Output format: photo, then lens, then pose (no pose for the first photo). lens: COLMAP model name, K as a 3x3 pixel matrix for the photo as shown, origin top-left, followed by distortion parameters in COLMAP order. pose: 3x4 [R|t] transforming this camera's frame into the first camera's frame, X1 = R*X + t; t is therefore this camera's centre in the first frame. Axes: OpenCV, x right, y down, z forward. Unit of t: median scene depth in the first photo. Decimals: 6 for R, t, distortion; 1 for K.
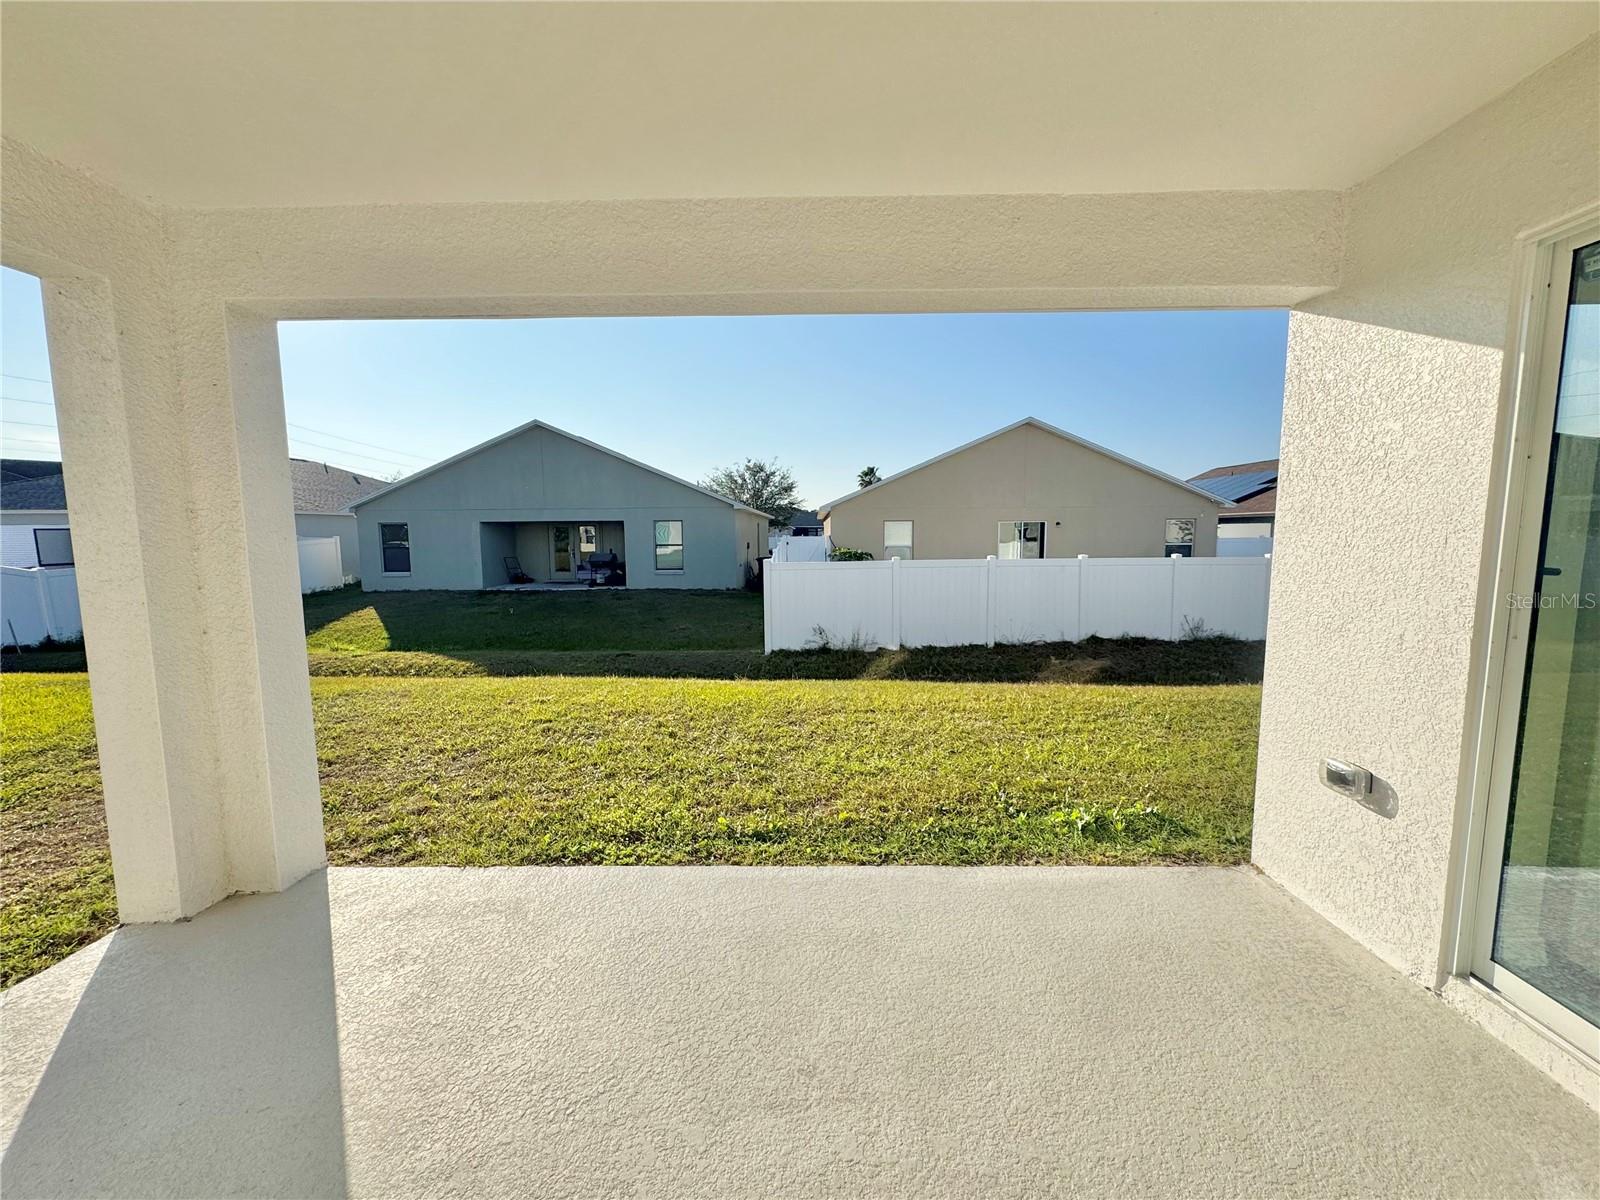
lens RADIAL K [[641.1, 0, 802.8], [0, 641.1, 601.0], [0, 0, 1]] dist [-0.004297, 0.000716]
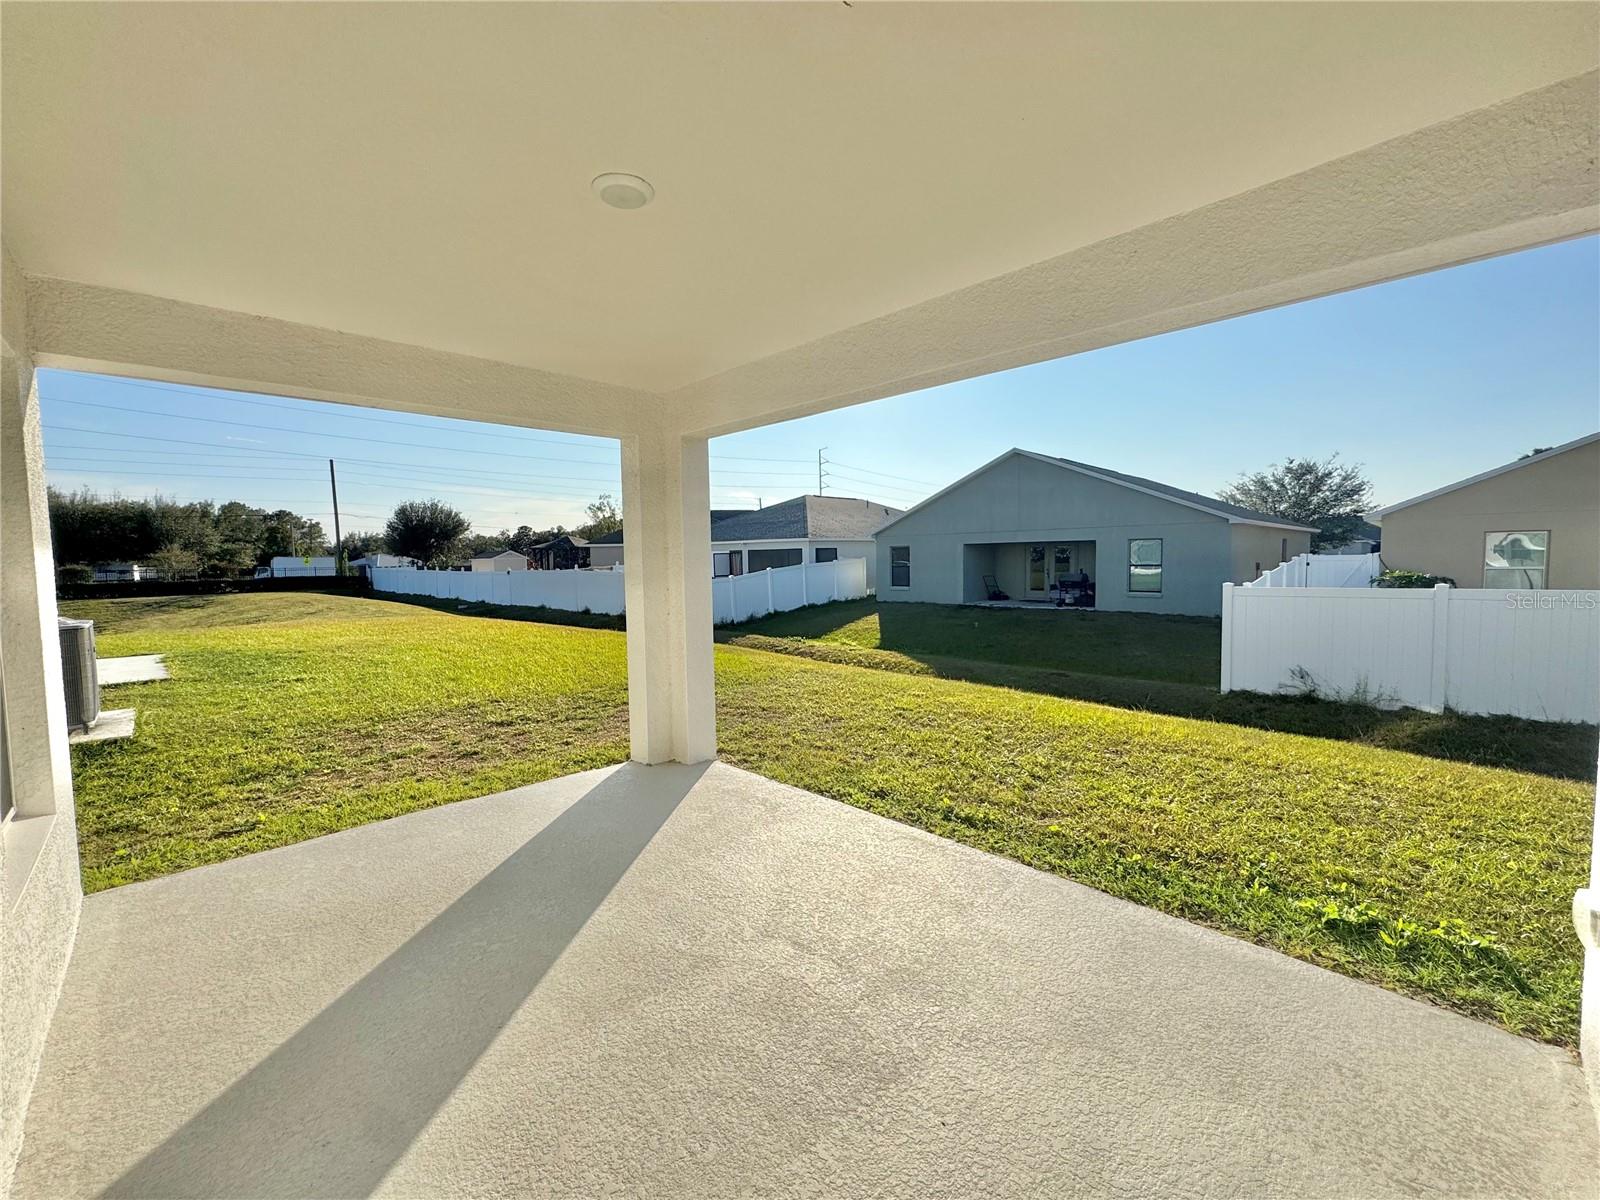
lens RADIAL K [[641.1, 0, 795.3], [0, 641.1, 600.3], [0, 0, 1]] dist [-0.004297, 0.000716]
pose [[0.714696, 0.042254, -0.698158, 0.127404], [-0.063587, 0.997965, -0.004695, -0.000838], [0.696539, 0.047749, 0.715928, -0.015333]]
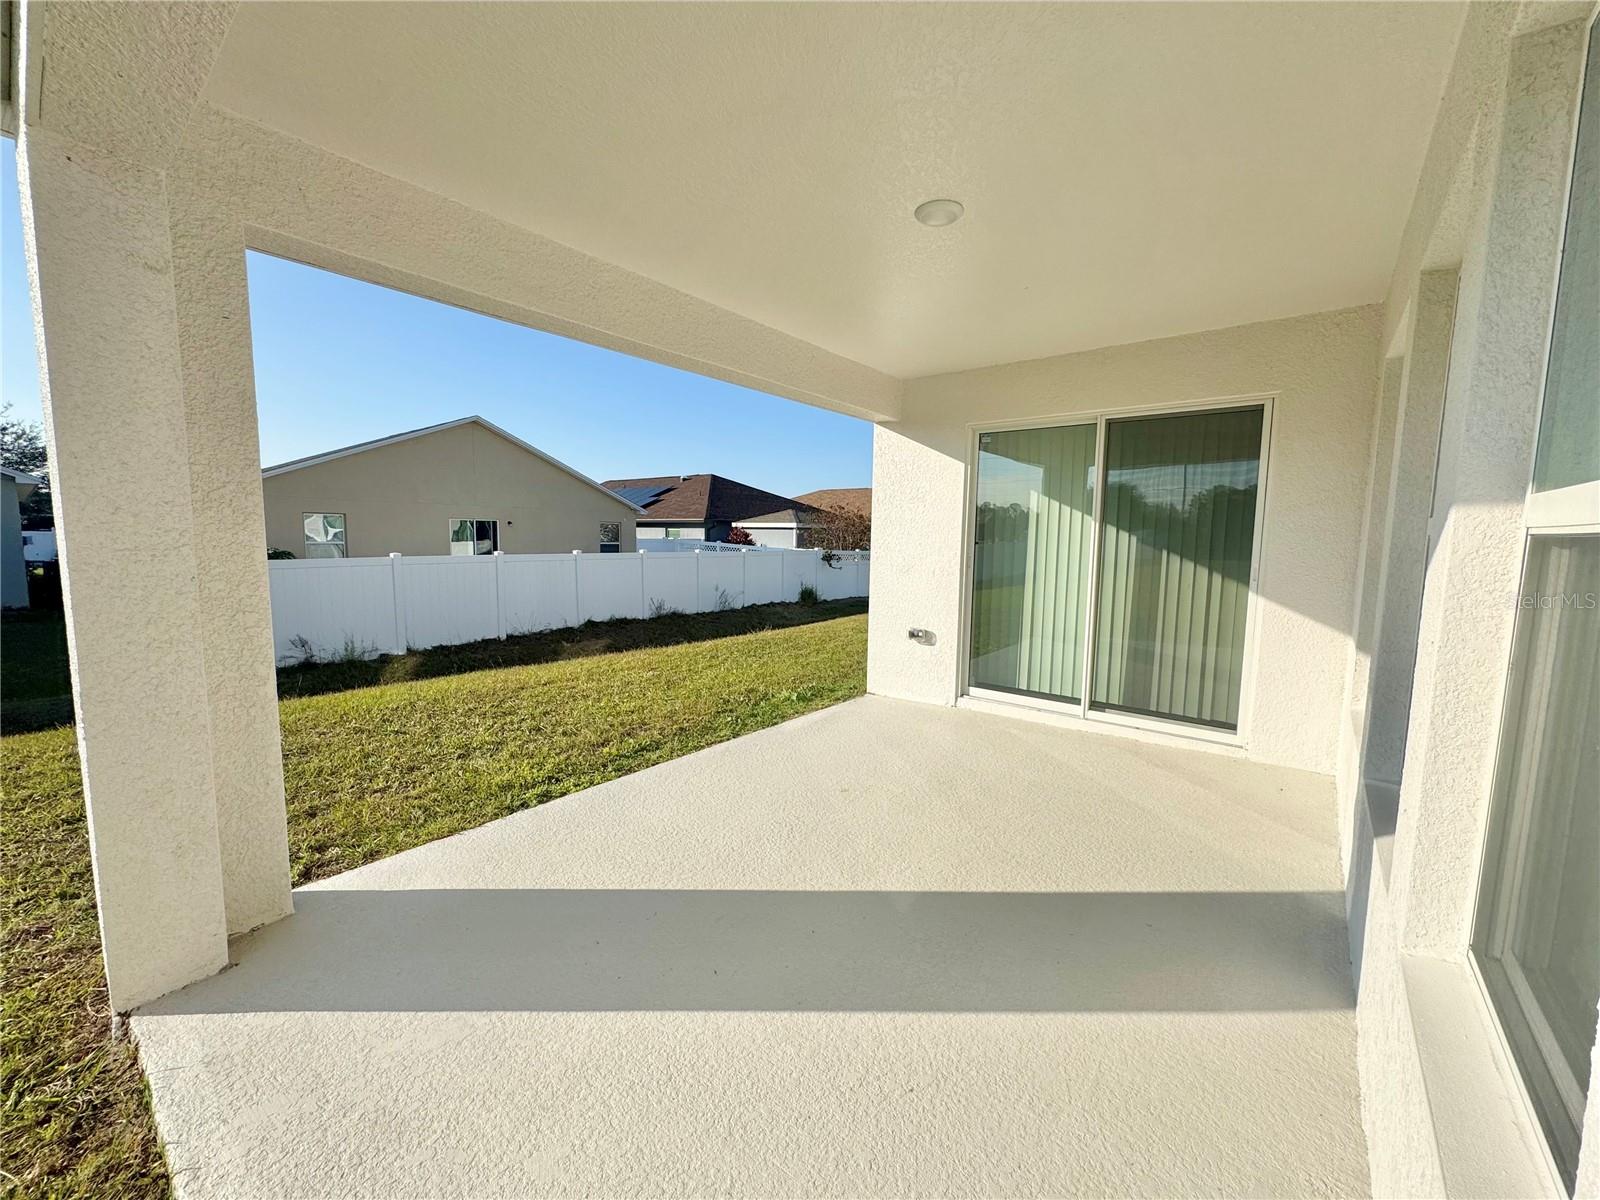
lens RADIAL K [[641.1, 0, 808.2], [0, 641.1, 598.6], [0, 0, 1]] dist [-0.004297, 0.000716]
pose [[0.605532, -0.061287, 0.793457, -0.226324], [0.066388, 0.997445, 0.026379, 0.011386], [-0.793047, 0.036703, 0.608054, -0.020407]]
